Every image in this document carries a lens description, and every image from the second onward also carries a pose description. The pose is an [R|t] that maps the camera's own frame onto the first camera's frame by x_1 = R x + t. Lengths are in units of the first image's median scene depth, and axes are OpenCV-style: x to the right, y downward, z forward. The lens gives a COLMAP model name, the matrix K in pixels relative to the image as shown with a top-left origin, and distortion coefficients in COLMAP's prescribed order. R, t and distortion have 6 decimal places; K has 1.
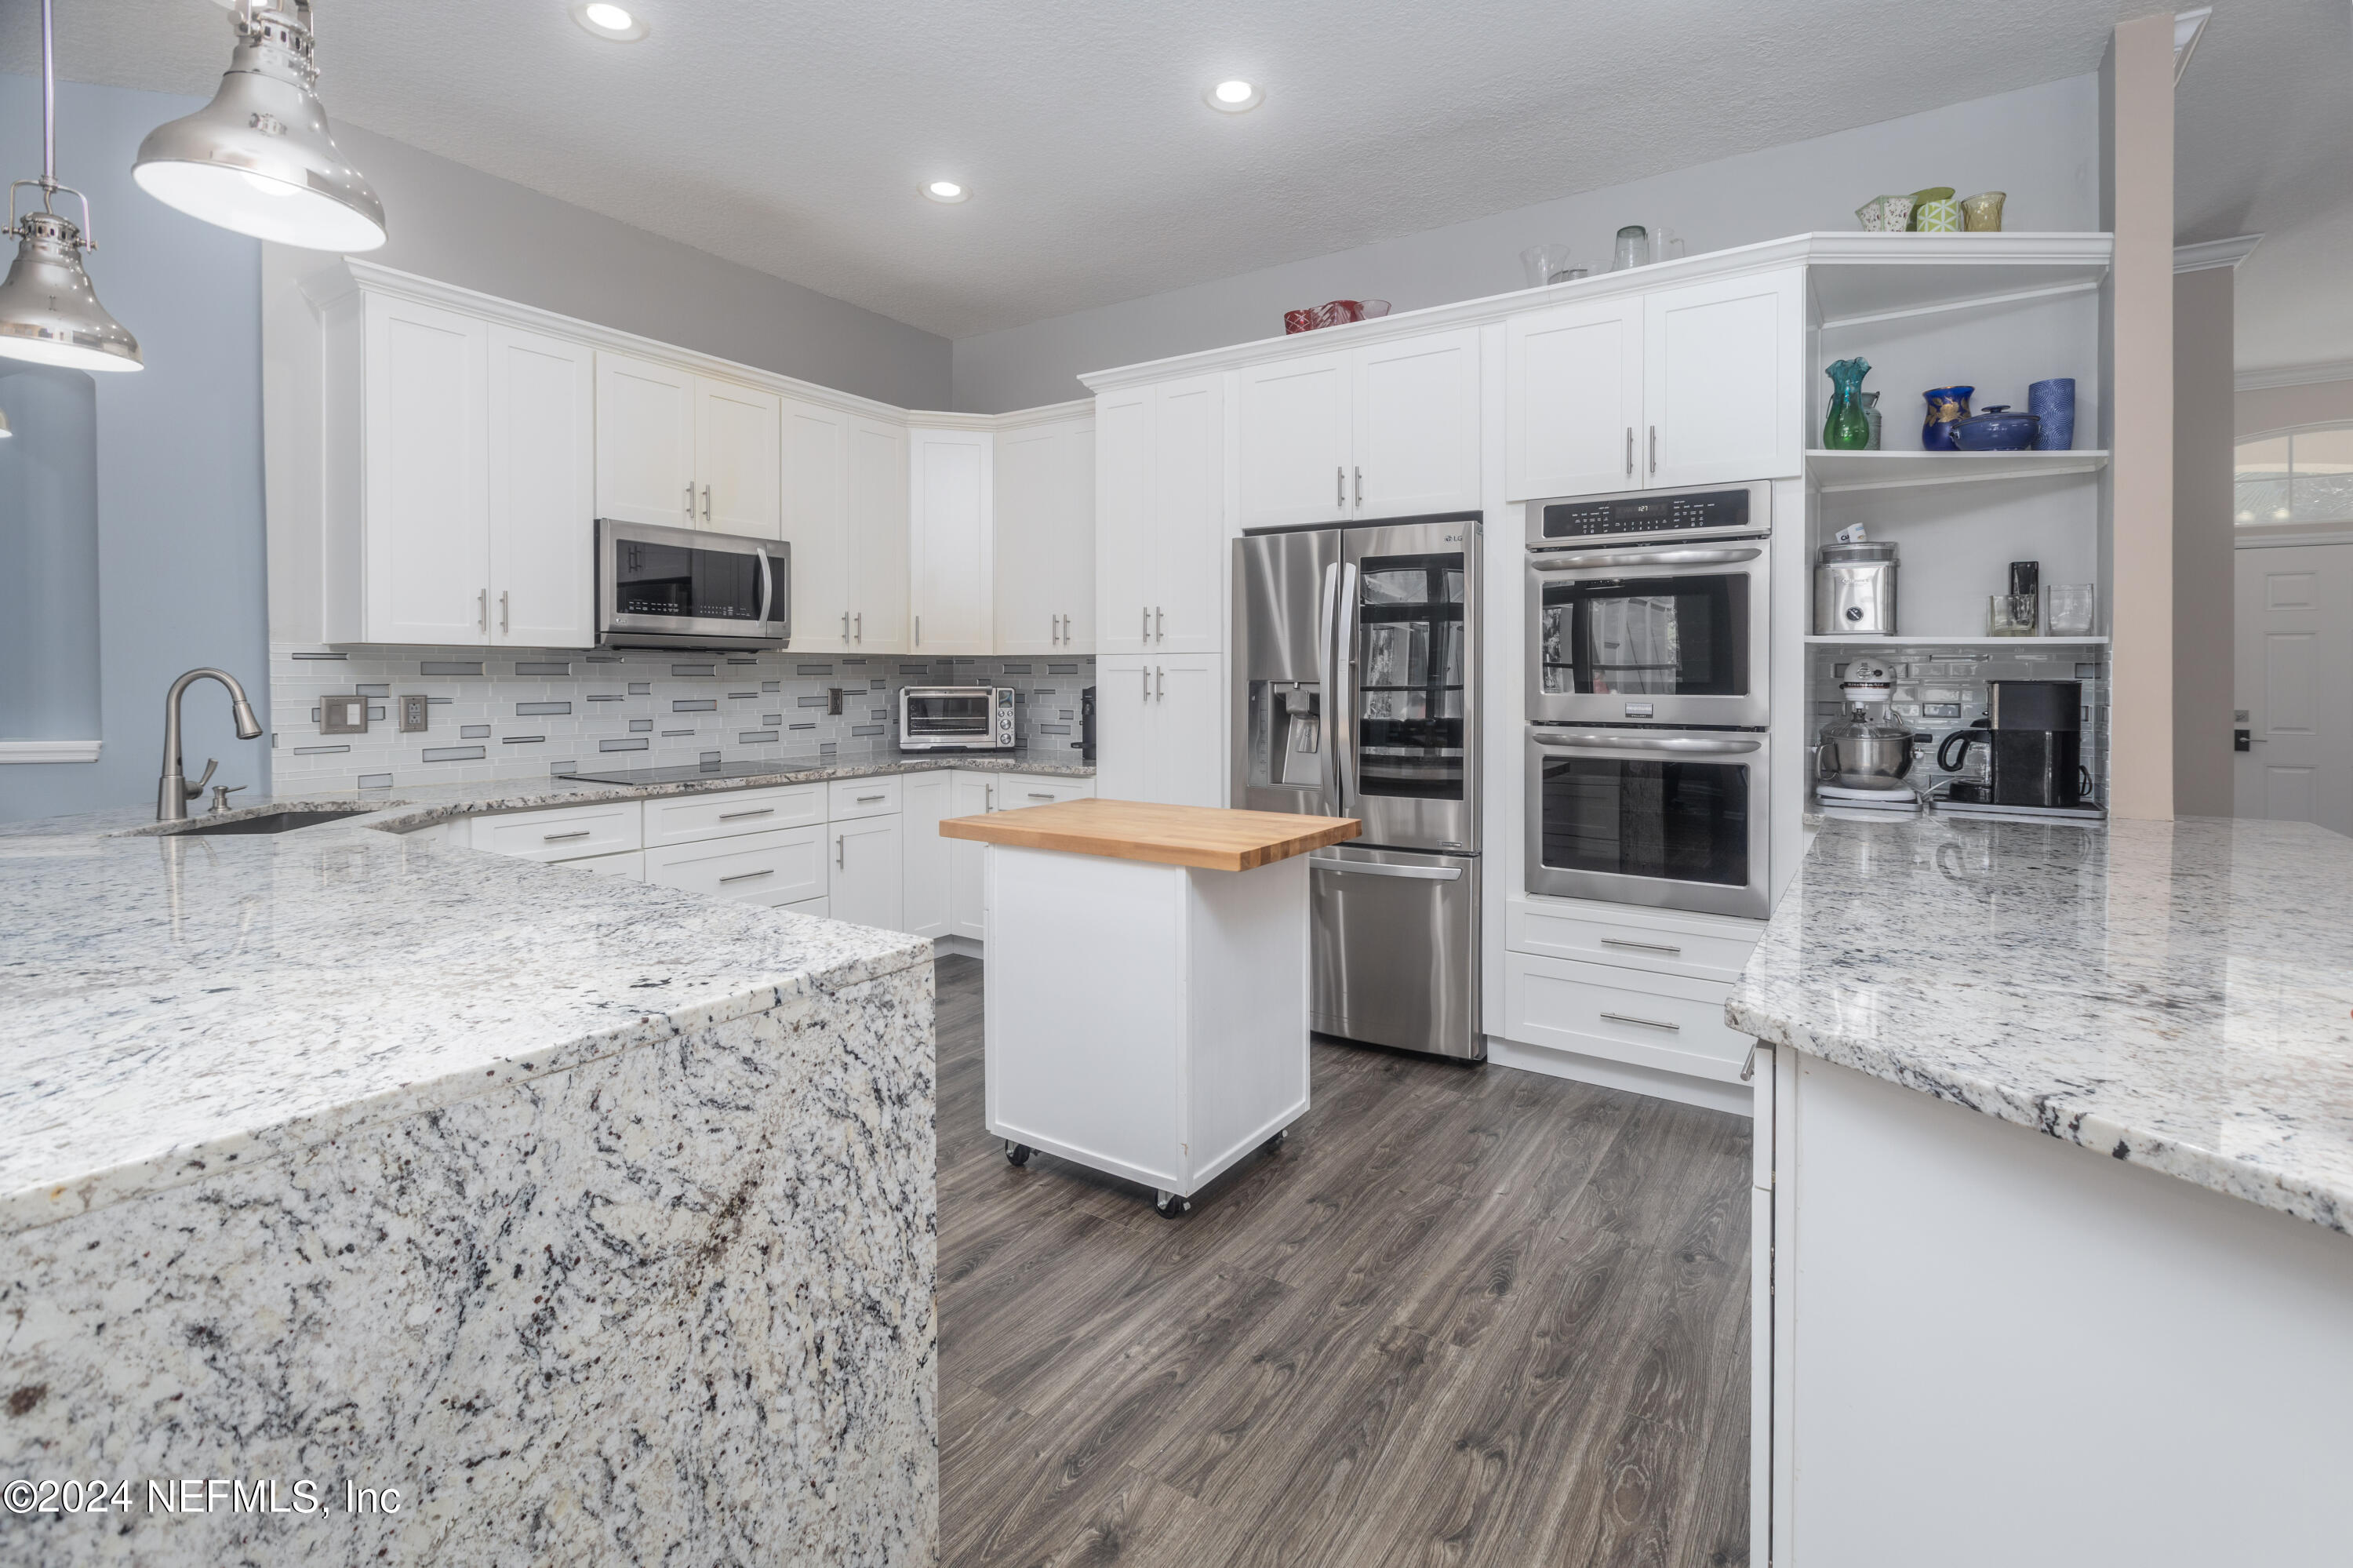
lens RADIAL K [[1067.7, 0, 1159.8], [0, 1067.7, 684.3], [0, 0, 1]] dist [0.004639, -0.000183]
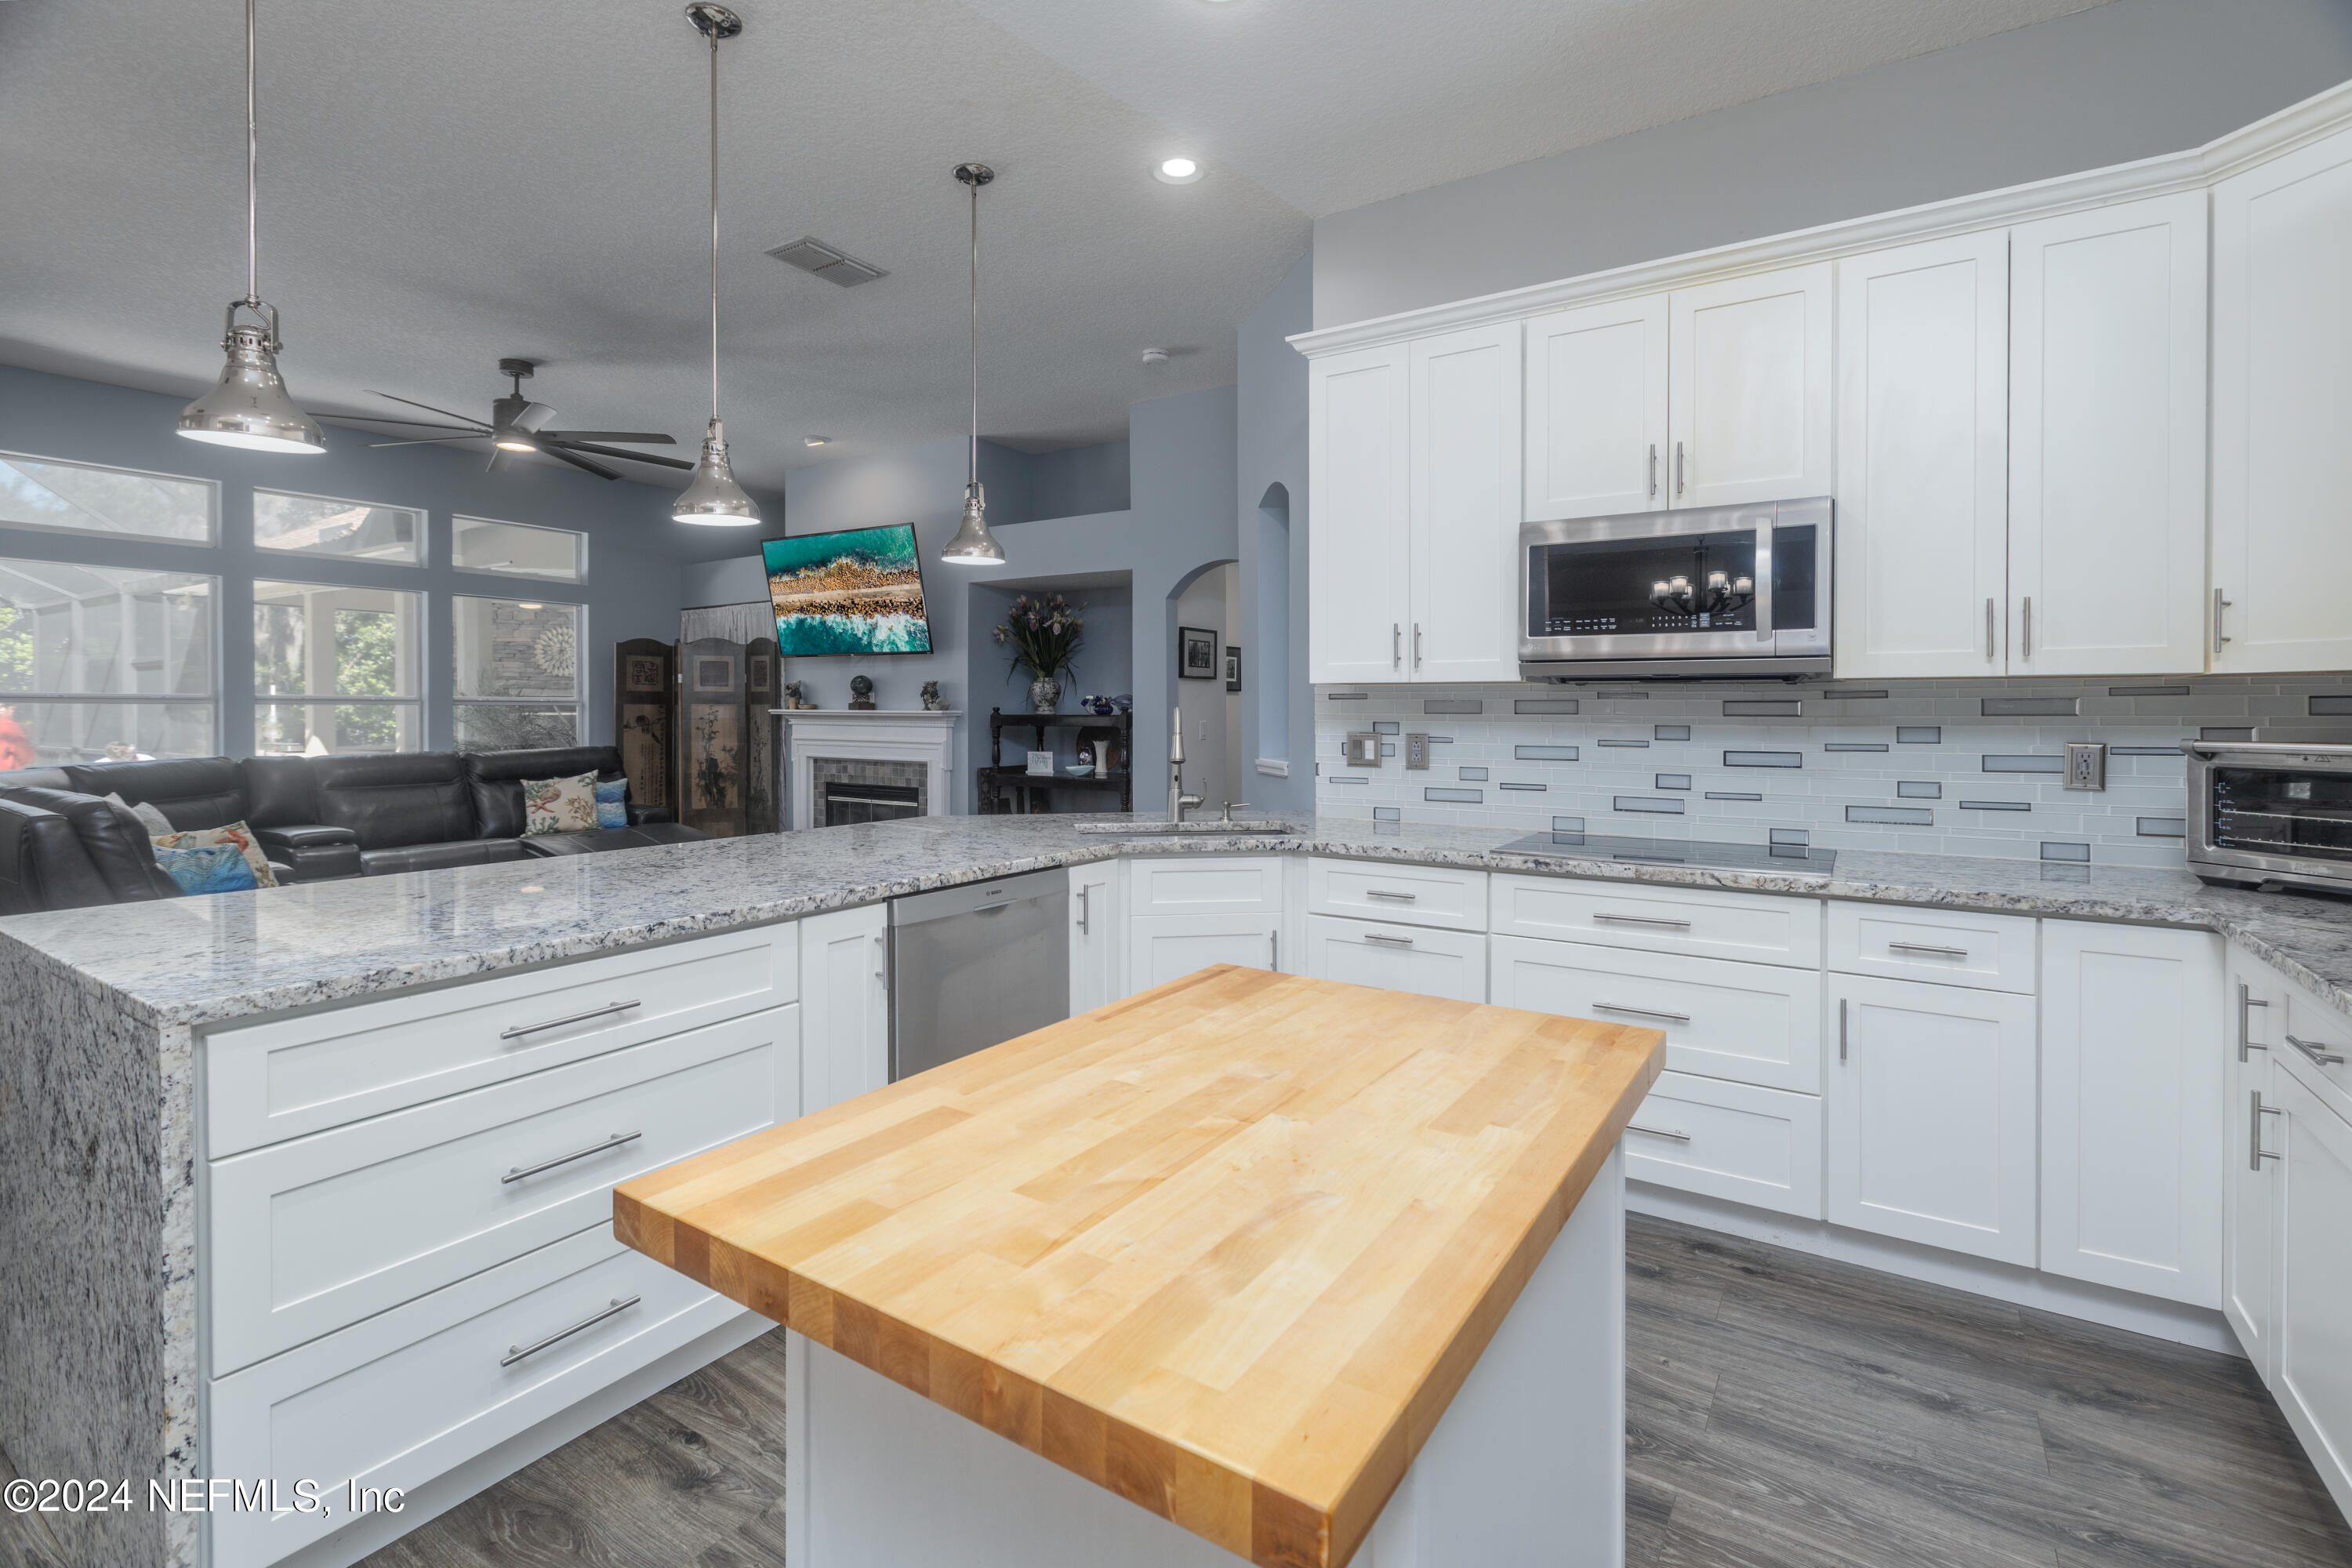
lens RADIAL K [[1067.3, 0, 1200.7], [0, 1067.3, 714.4], [0, 0, 1]] dist [0.004639, -0.000183]
pose [[0.029527, 0.001966, -0.999562, 0.261976], [-0.012899, 0.999916, 0.001585, -0.005972], [0.999481, 0.012847, 0.029550, 0.658868]]
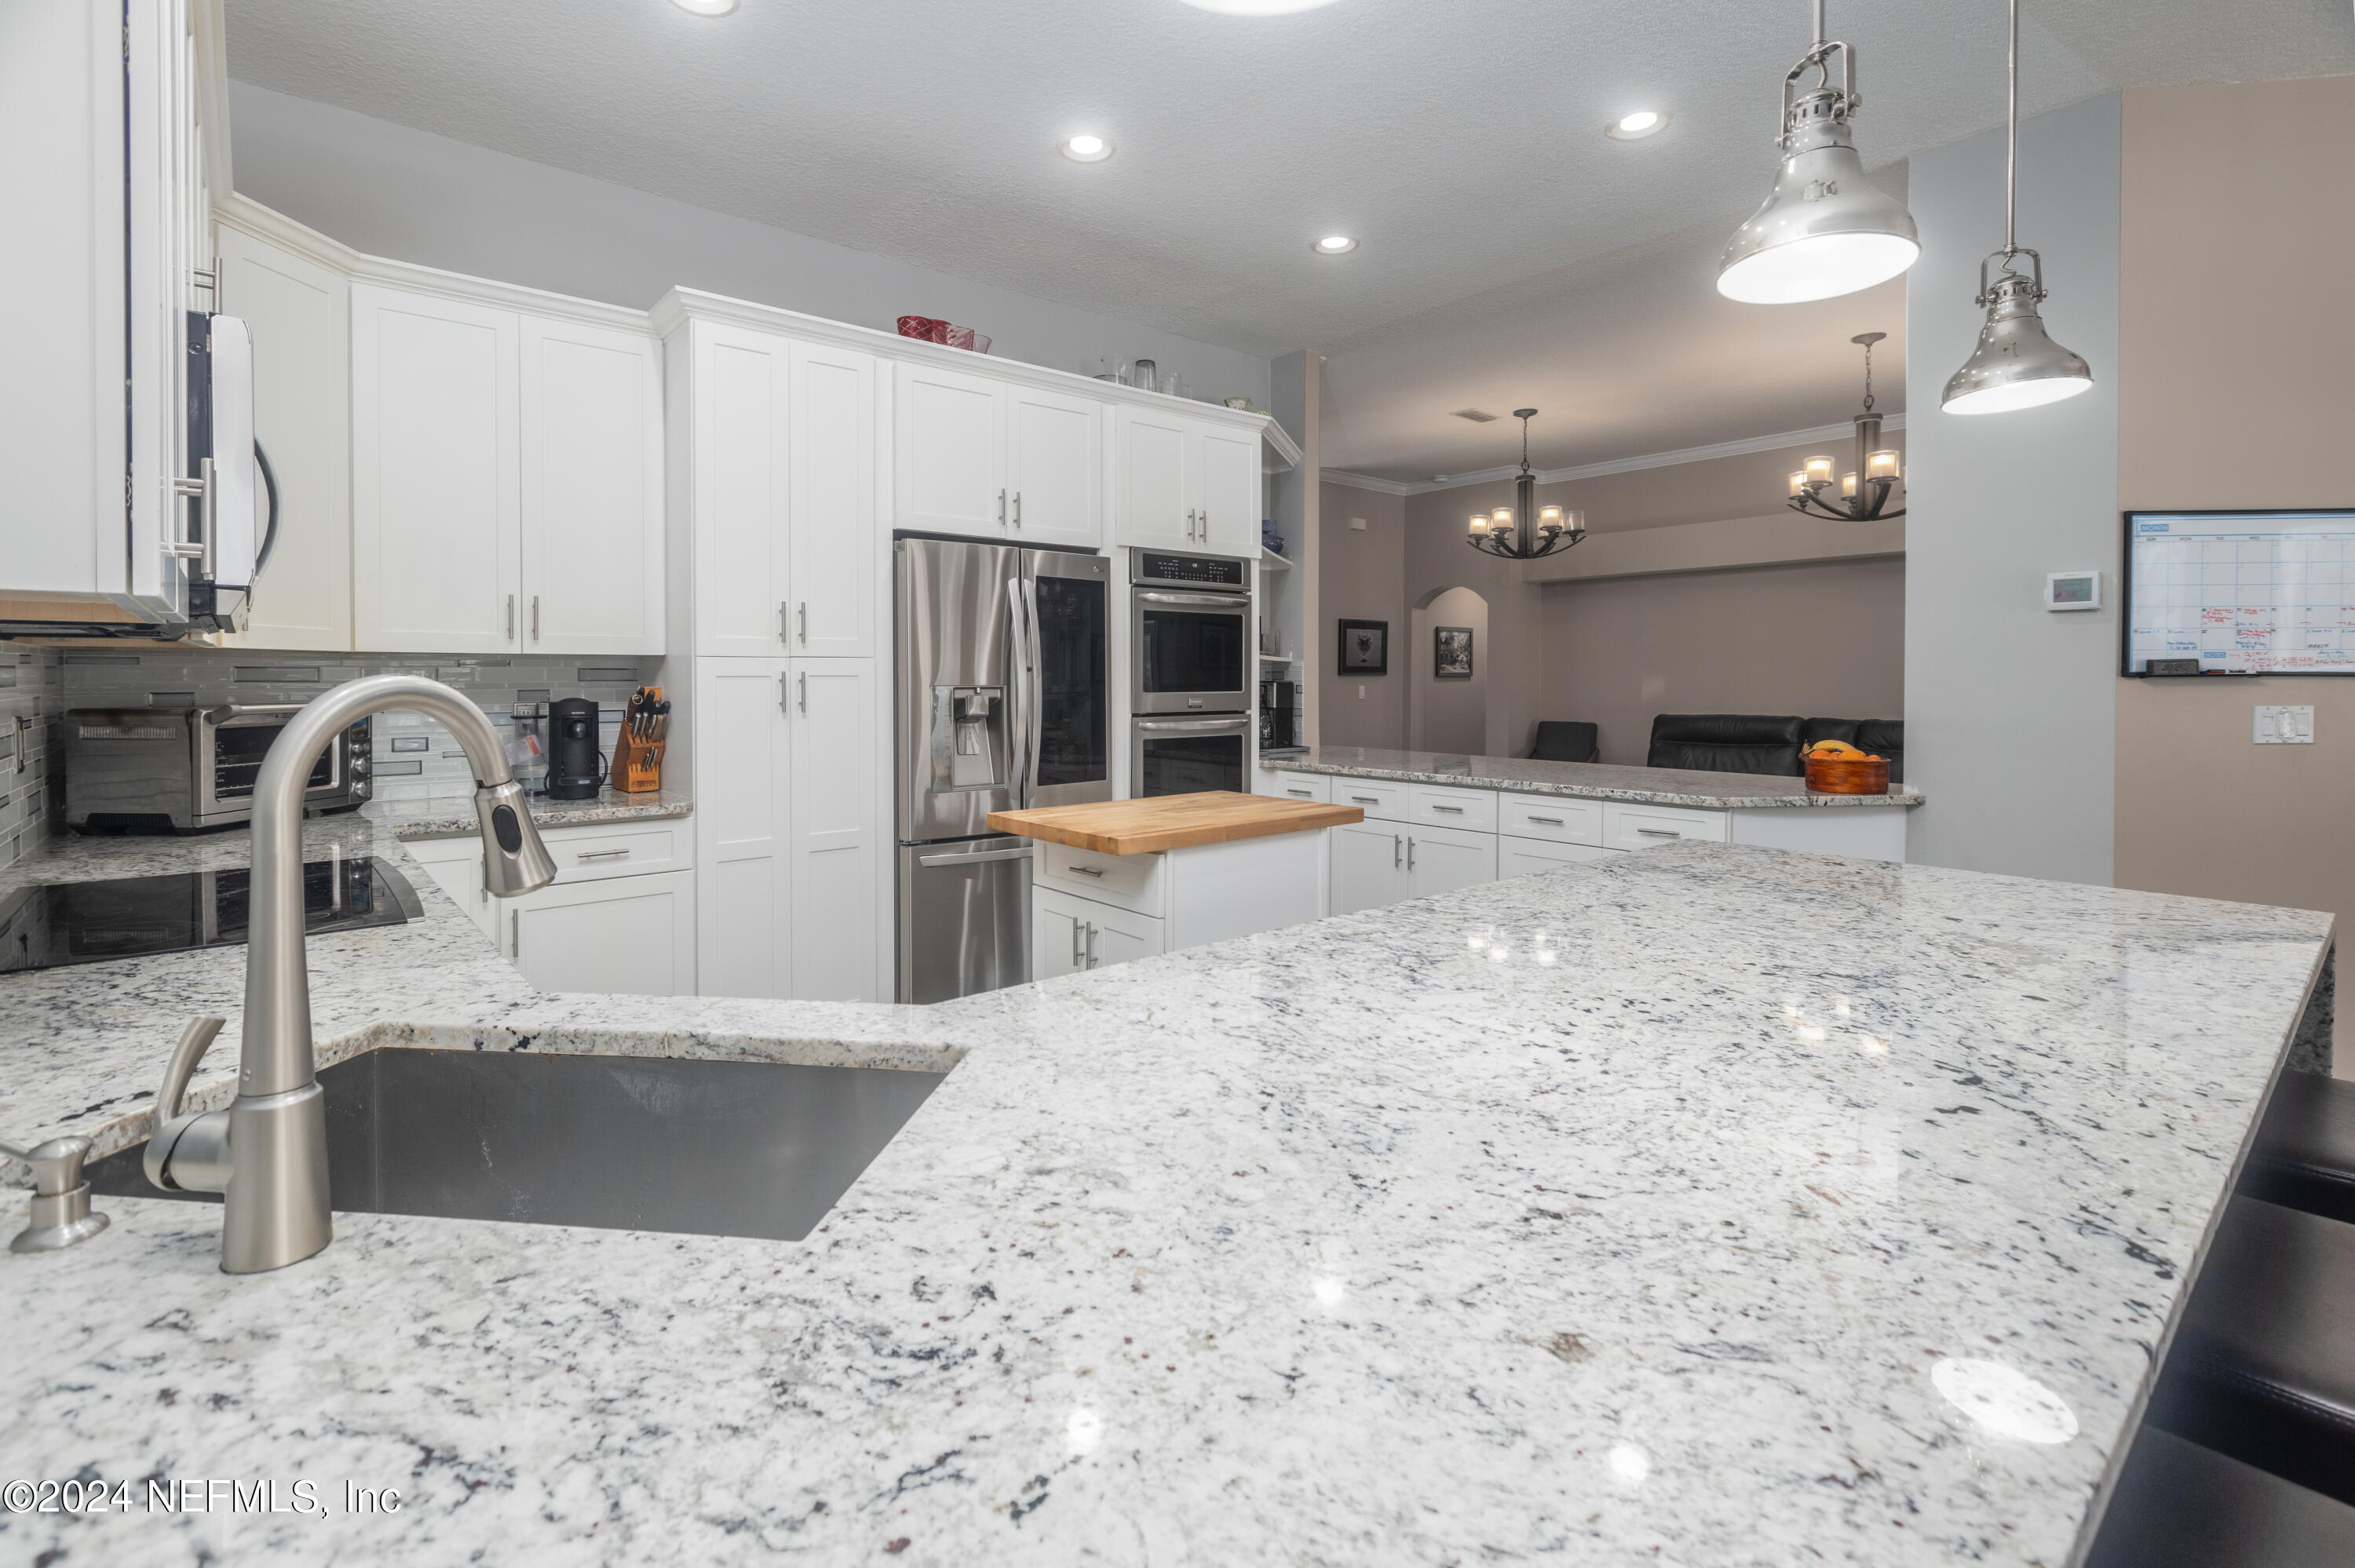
lens RADIAL K [[1068.5, 0, 1182.7], [0, 1068.5, 692.4], [0, 0, 1]] dist [0.004639, -0.000183]
pose [[0.278616, -0.015517, 0.960277, -0.732448], [0.012359, 0.999845, 0.012571, -0.007340], [-0.960323, 0.008366, 0.278764, 0.463763]]
